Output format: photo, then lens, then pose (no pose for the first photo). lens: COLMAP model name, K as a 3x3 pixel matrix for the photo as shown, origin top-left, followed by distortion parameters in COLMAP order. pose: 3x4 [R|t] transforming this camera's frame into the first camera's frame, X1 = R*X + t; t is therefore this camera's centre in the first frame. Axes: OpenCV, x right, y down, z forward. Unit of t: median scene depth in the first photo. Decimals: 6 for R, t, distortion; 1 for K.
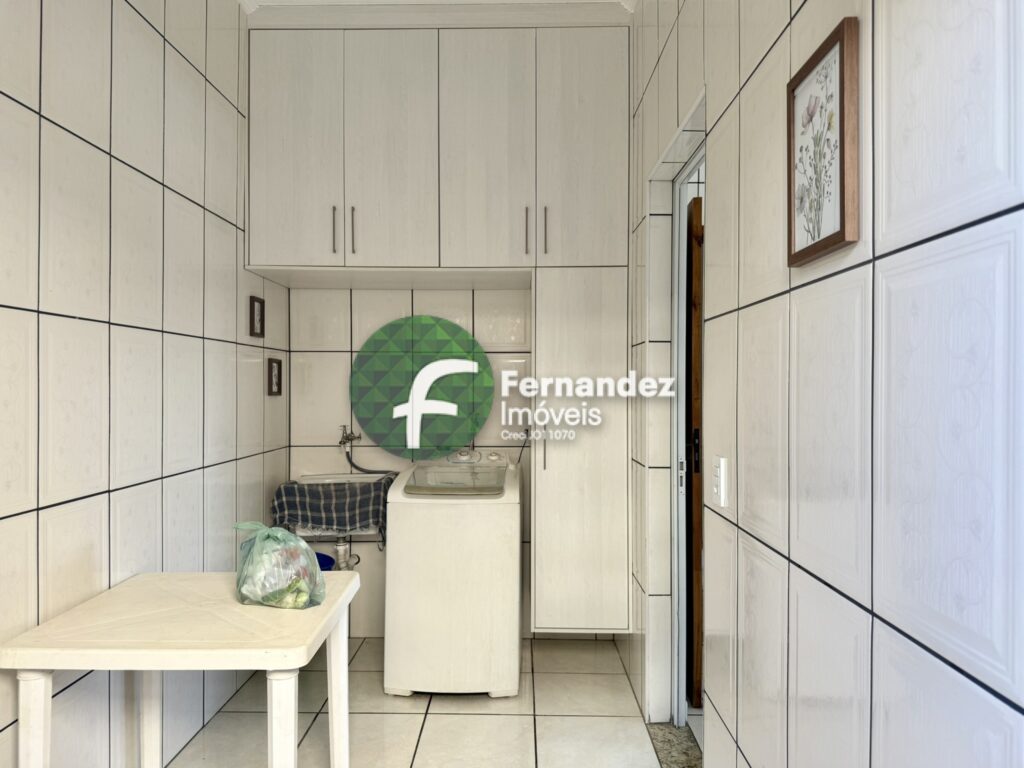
lens RADIAL K [[704.1, 0, 511.5], [0, 704.1, 384.5], [0, 0, 1]] dist [0.065924, -0.006883]
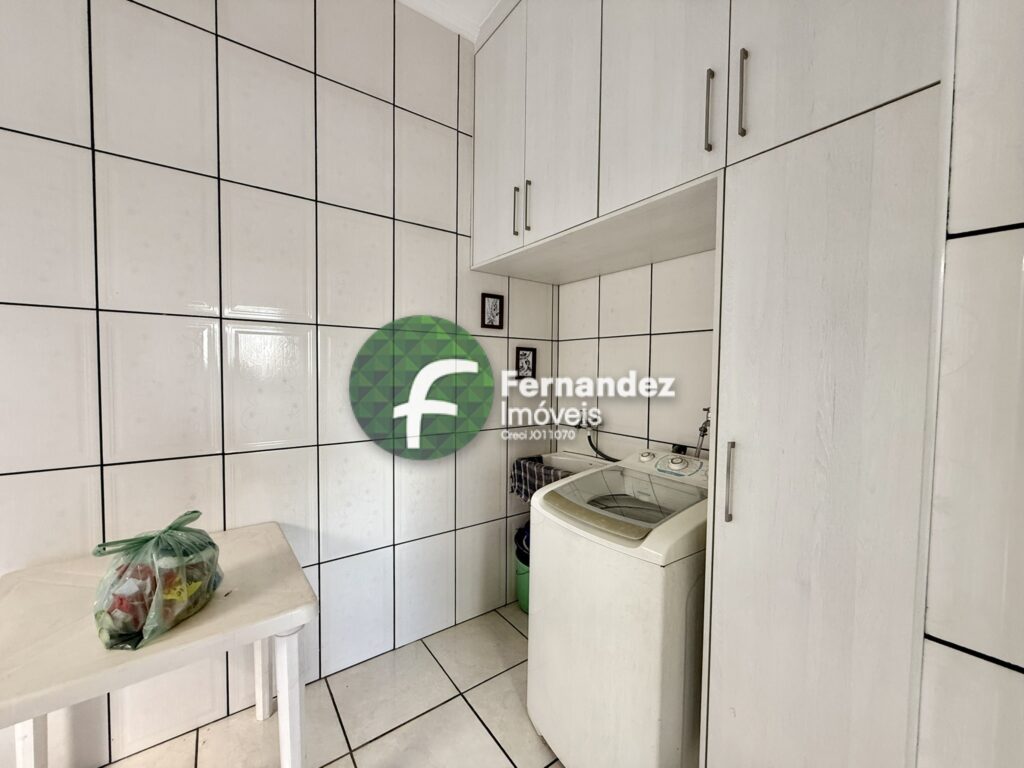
lens RADIAL K [[405.7, 0, 508.9], [0, 405.7, 383.6], [0, 0, 1]] dist [0.001764, -0.000177]
pose [[0.584800, 0.036481, -0.810357, 0.204264], [-0.009801, 0.999233, 0.037911, -0.002414], [0.811118, -0.014228, 0.584709, 0.659953]]
